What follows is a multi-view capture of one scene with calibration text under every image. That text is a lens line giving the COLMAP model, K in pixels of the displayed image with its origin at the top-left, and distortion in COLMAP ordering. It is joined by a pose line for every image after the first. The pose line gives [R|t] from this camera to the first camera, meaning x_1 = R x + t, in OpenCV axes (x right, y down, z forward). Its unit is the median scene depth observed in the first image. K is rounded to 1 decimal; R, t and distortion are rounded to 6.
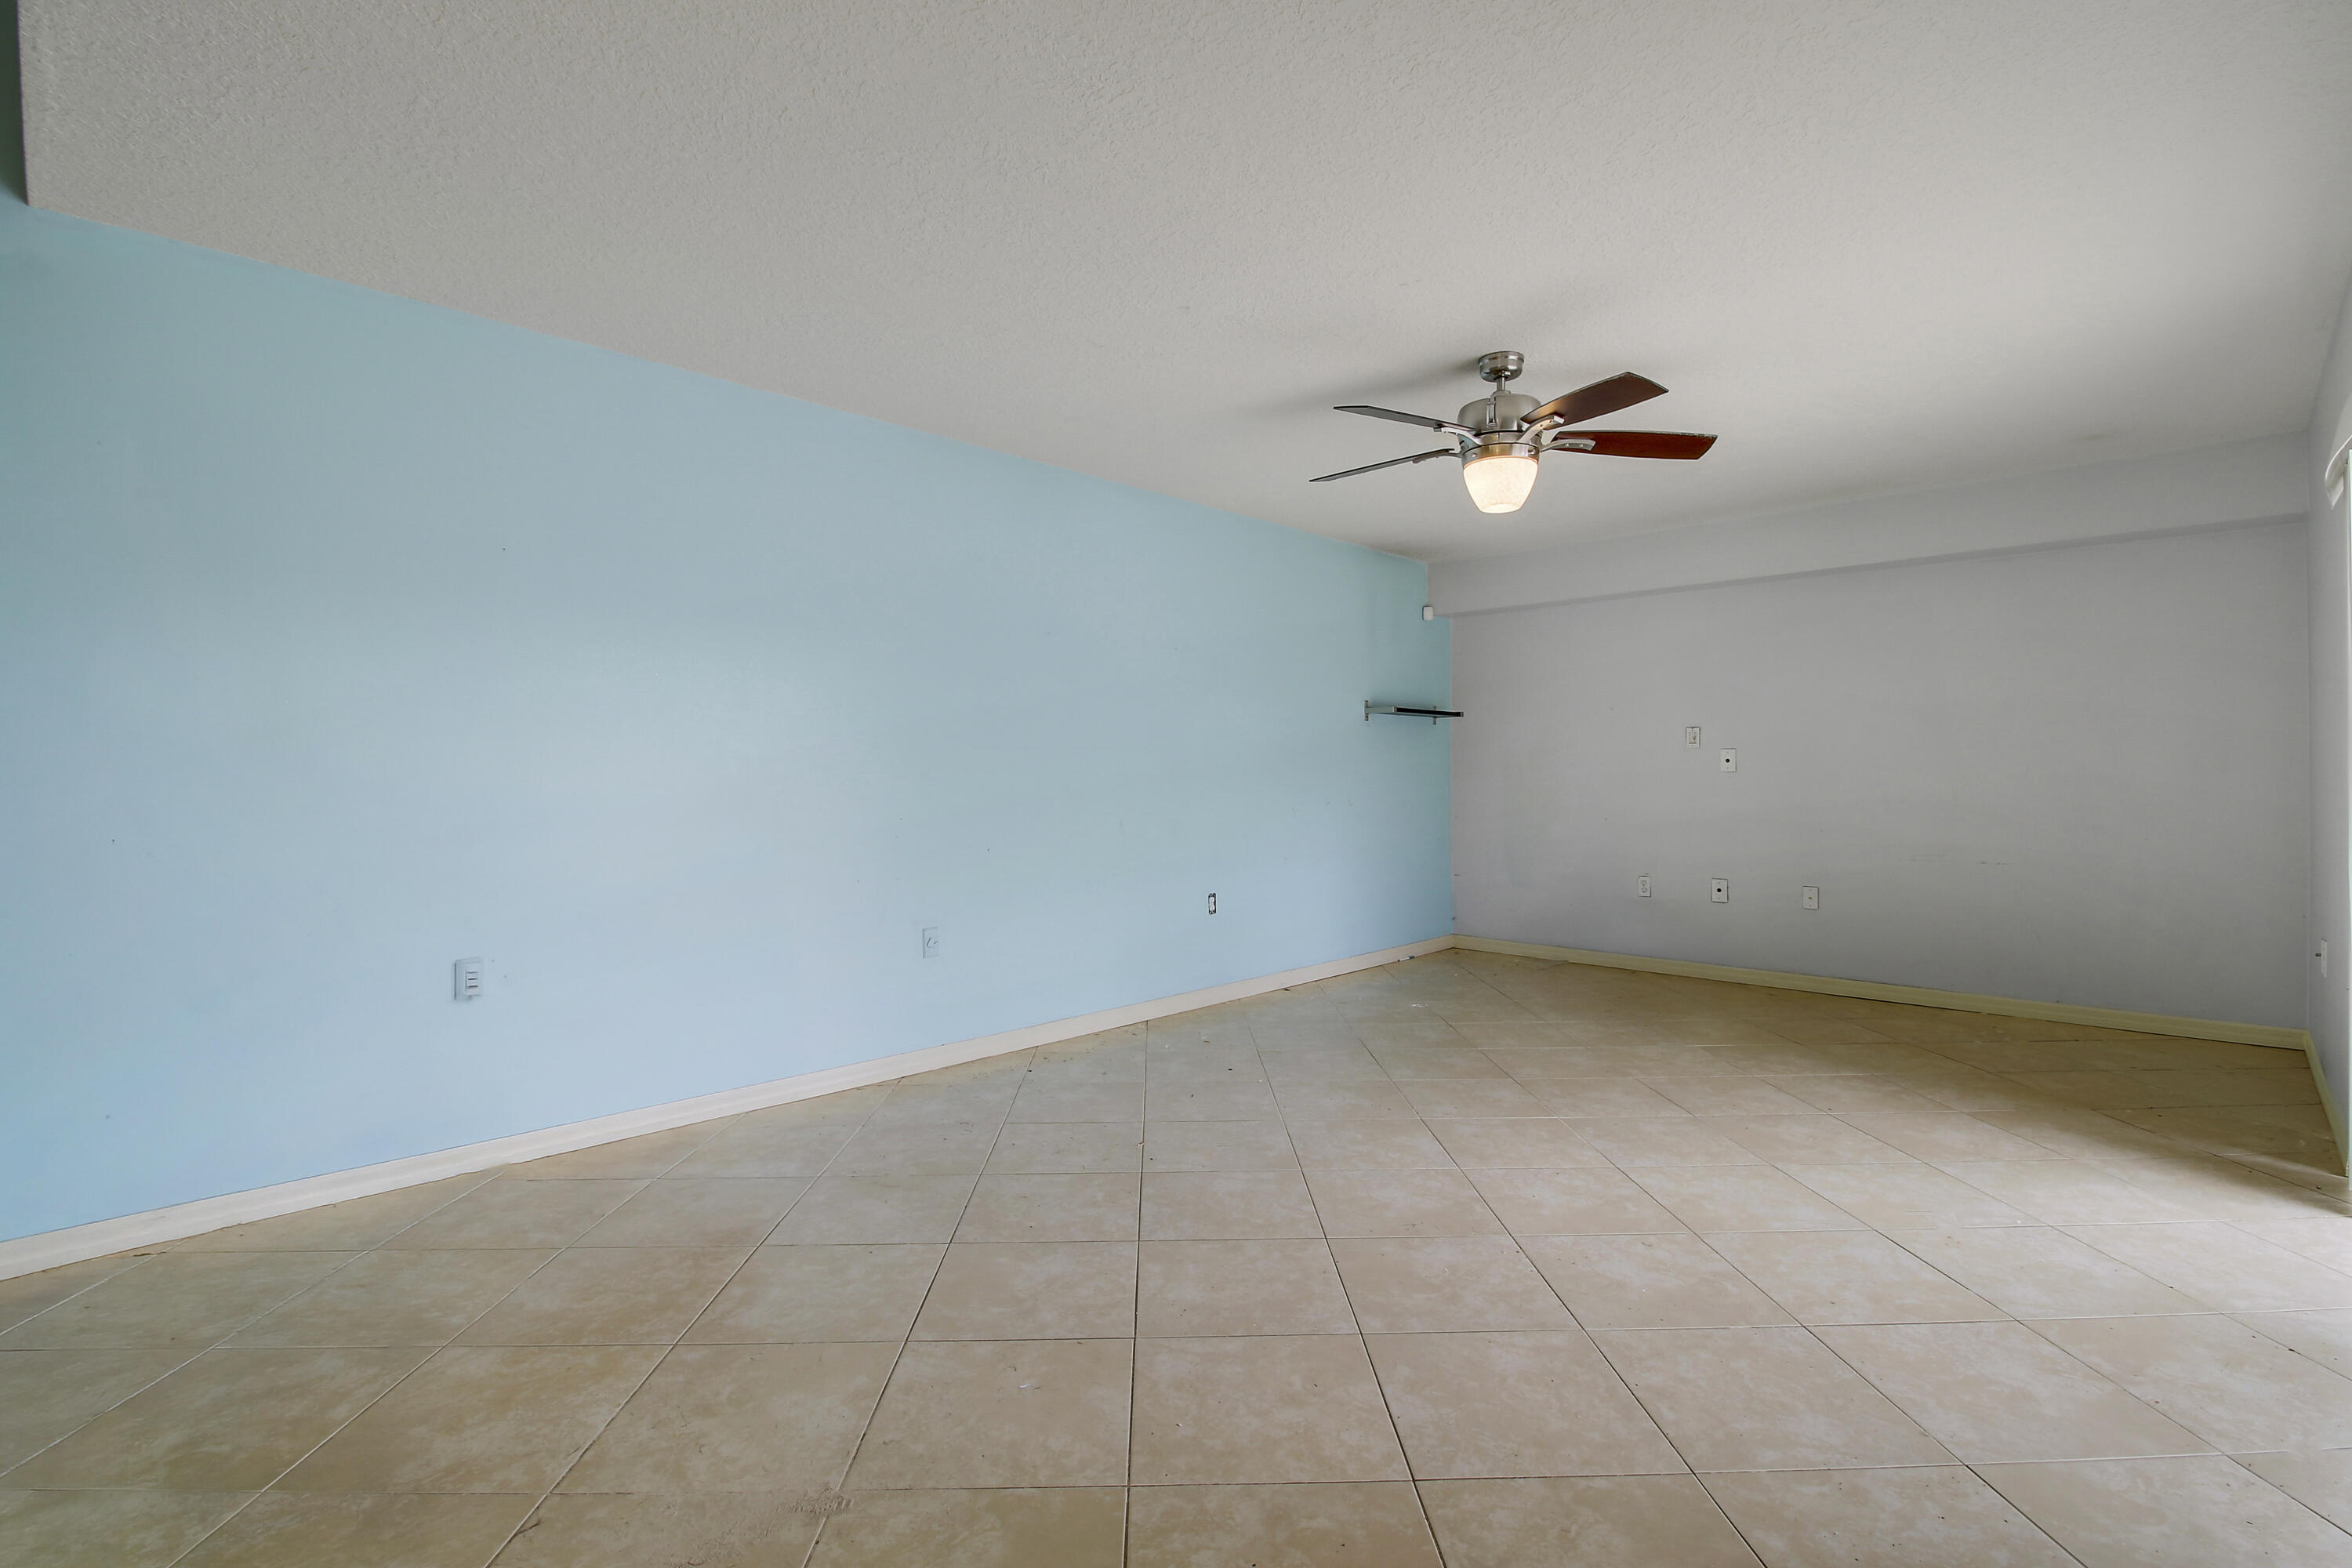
lens RADIAL K [[1096.7, 0, 1181.7], [0, 1096.7, 761.0], [0, 0, 1]] dist [-0.001380, -0.010429]
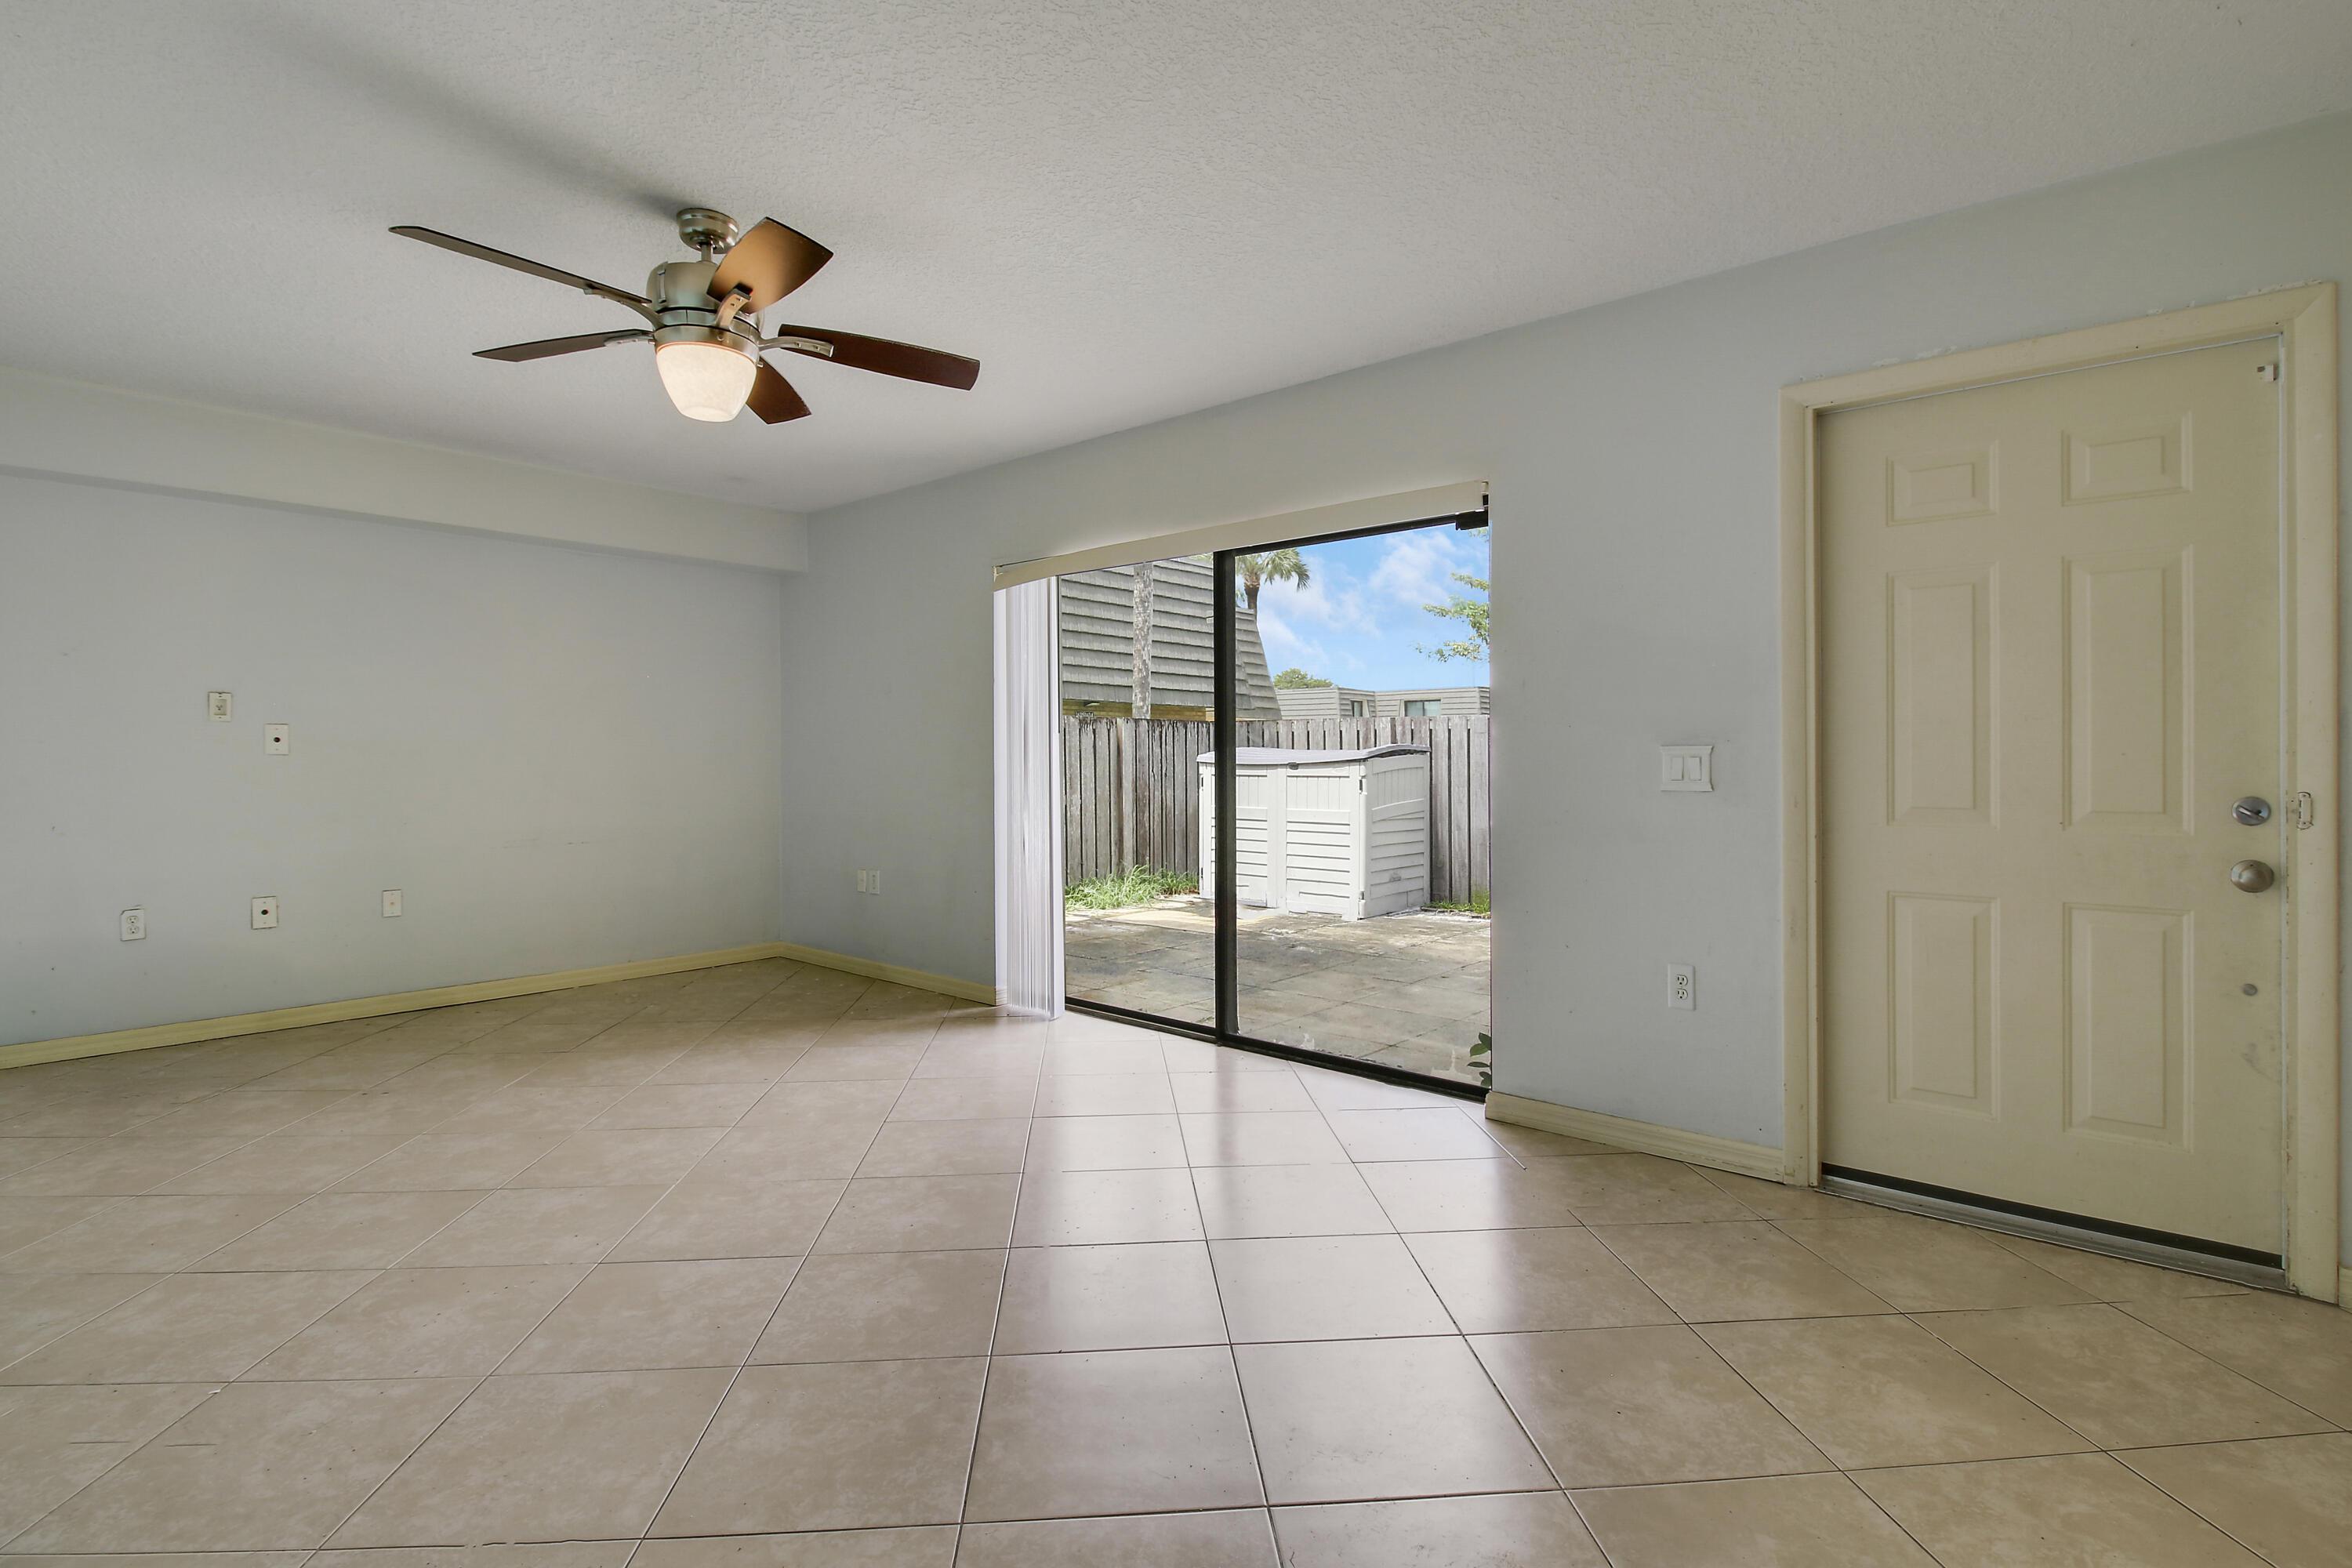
lens RADIAL K [[1105.3, 0, 1176.6], [0, 1105.3, 758.4], [0, 0, 1]] dist [0.000644, -0.010797]
pose [[-0.065993, -0.000089, 0.997820, -0.546958], [-0.012825, 0.999917, -0.000759, 0.009207], [-0.997738, -0.012847, -0.065988, 0.769791]]
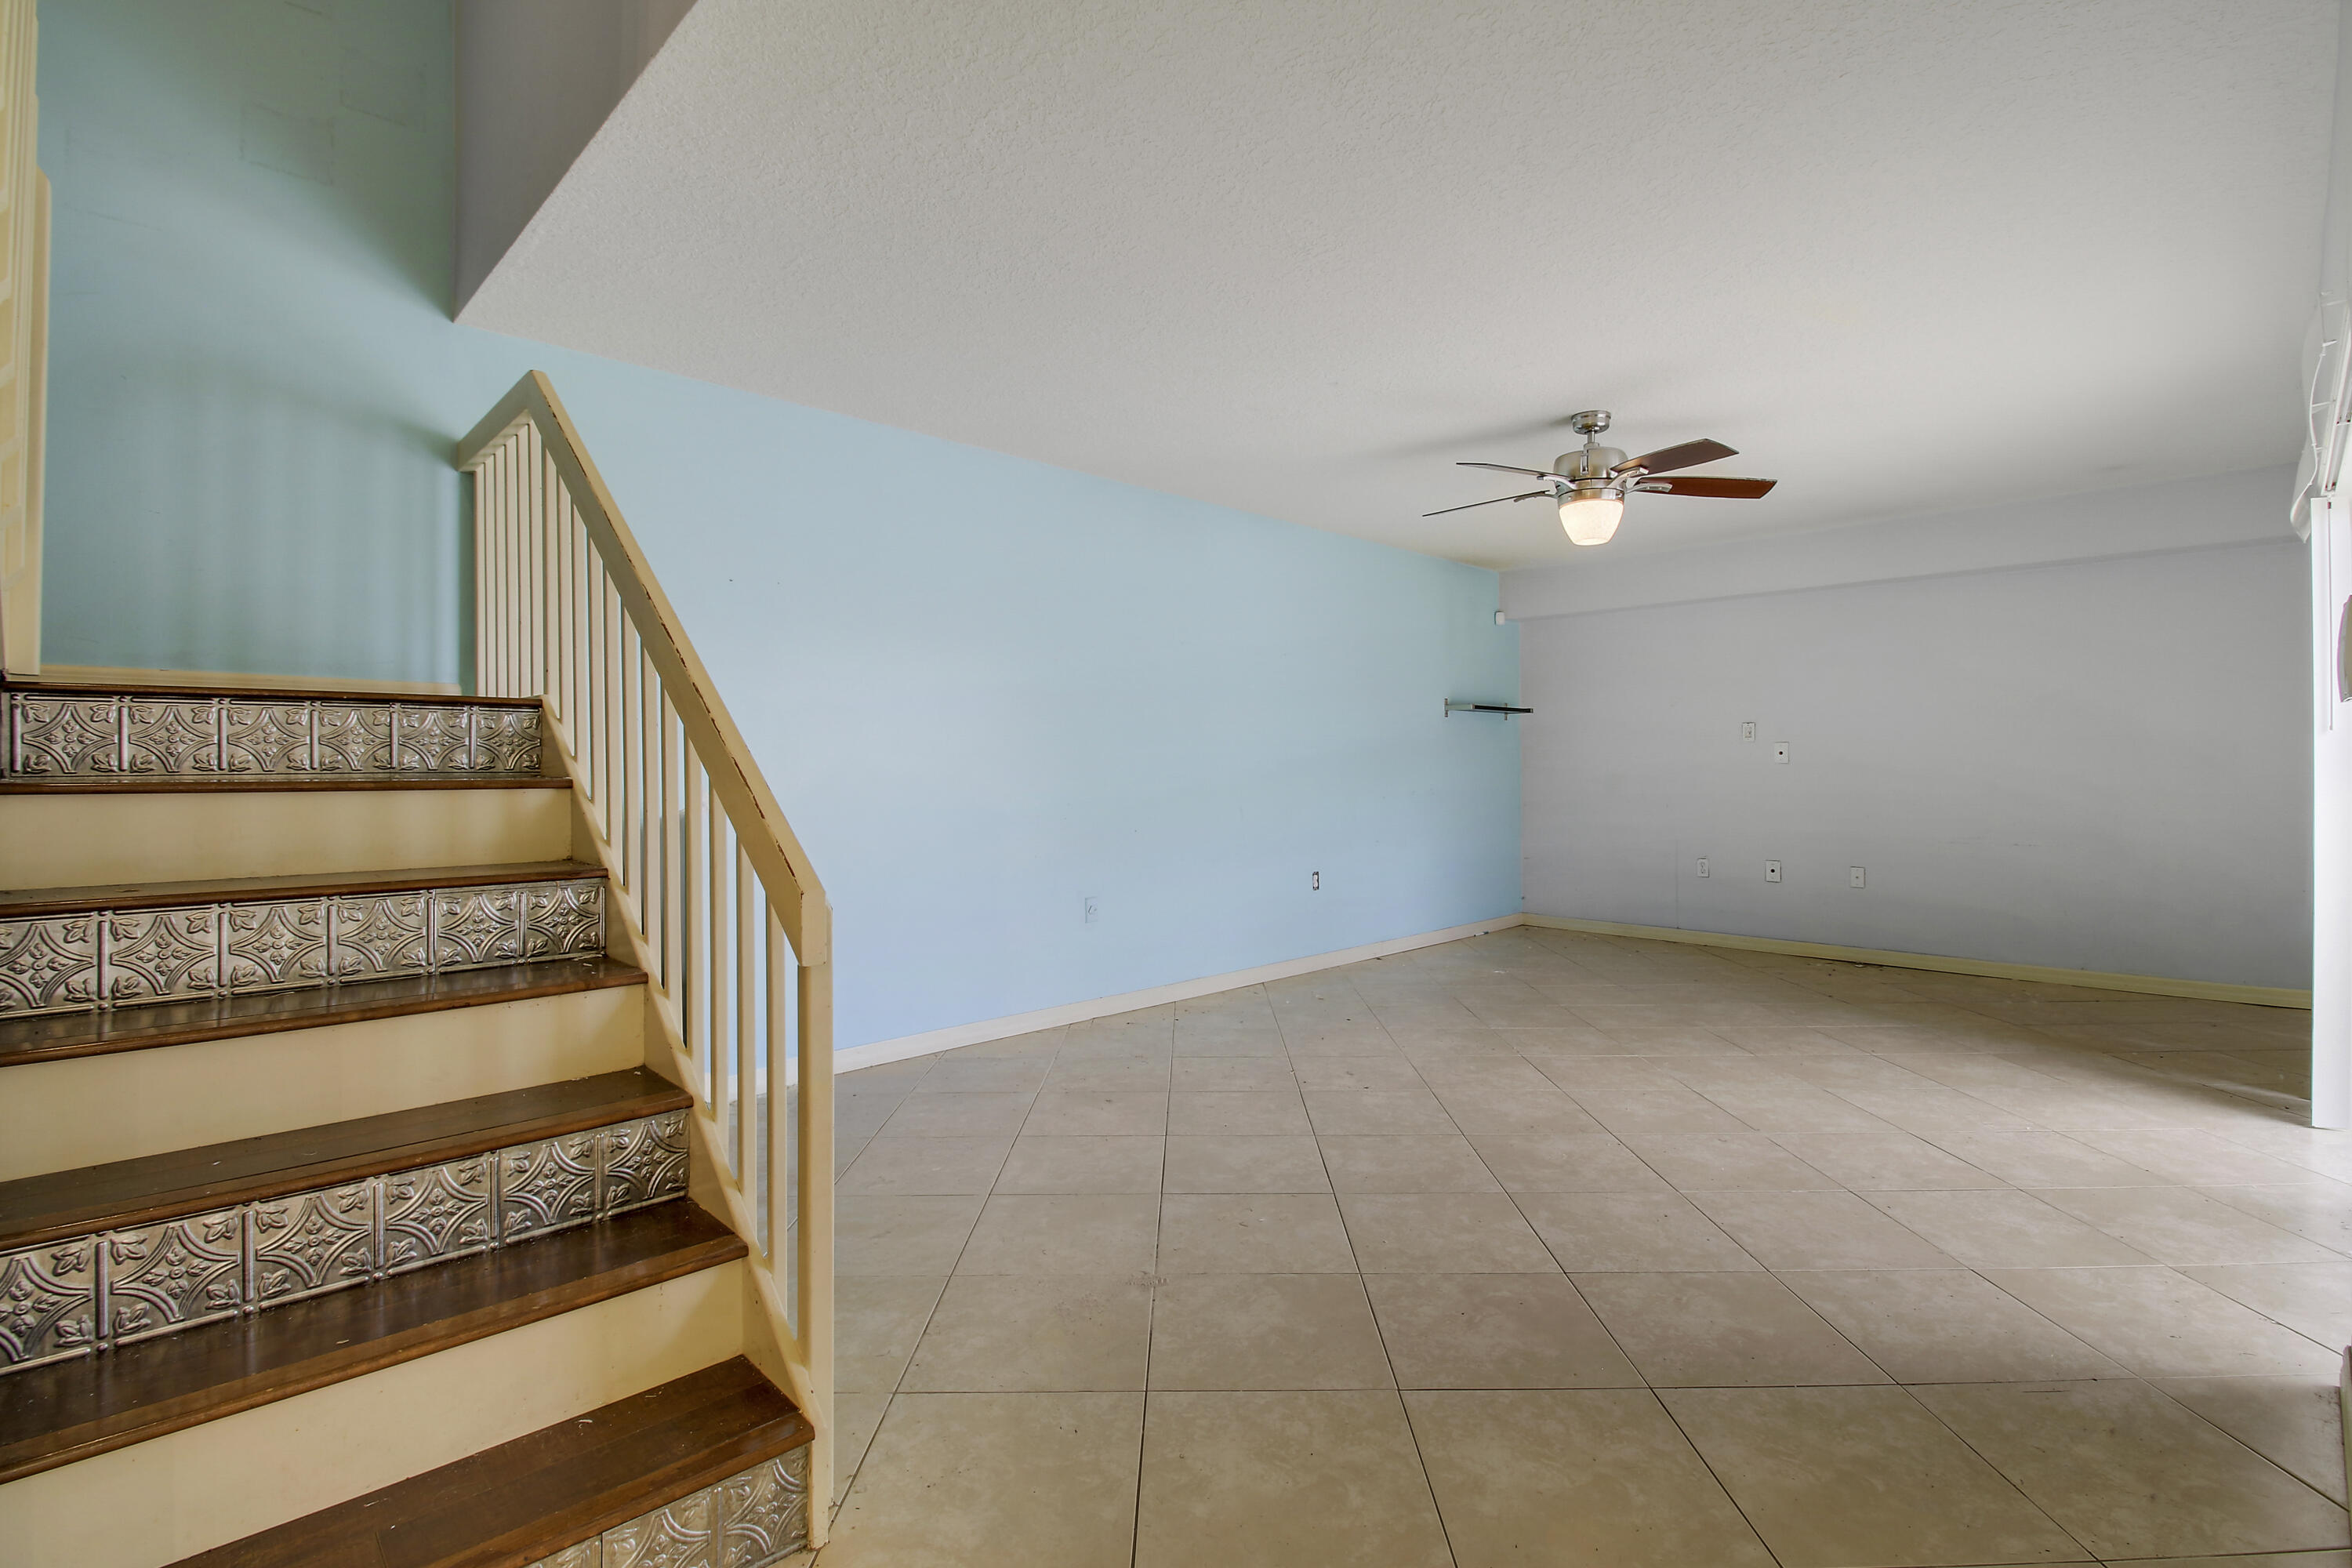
lens RADIAL K [[1105.3, 0, 1176.6], [0, 1105.3, 758.4], [0, 0, 1]] dist [0.000644, -0.010797]
pose [[0.999467, -0.001915, -0.032602, -0.128829], [0.002094, 0.999983, 0.005484, -0.003761], [0.032591, -0.005550, 0.999453, -0.229691]]
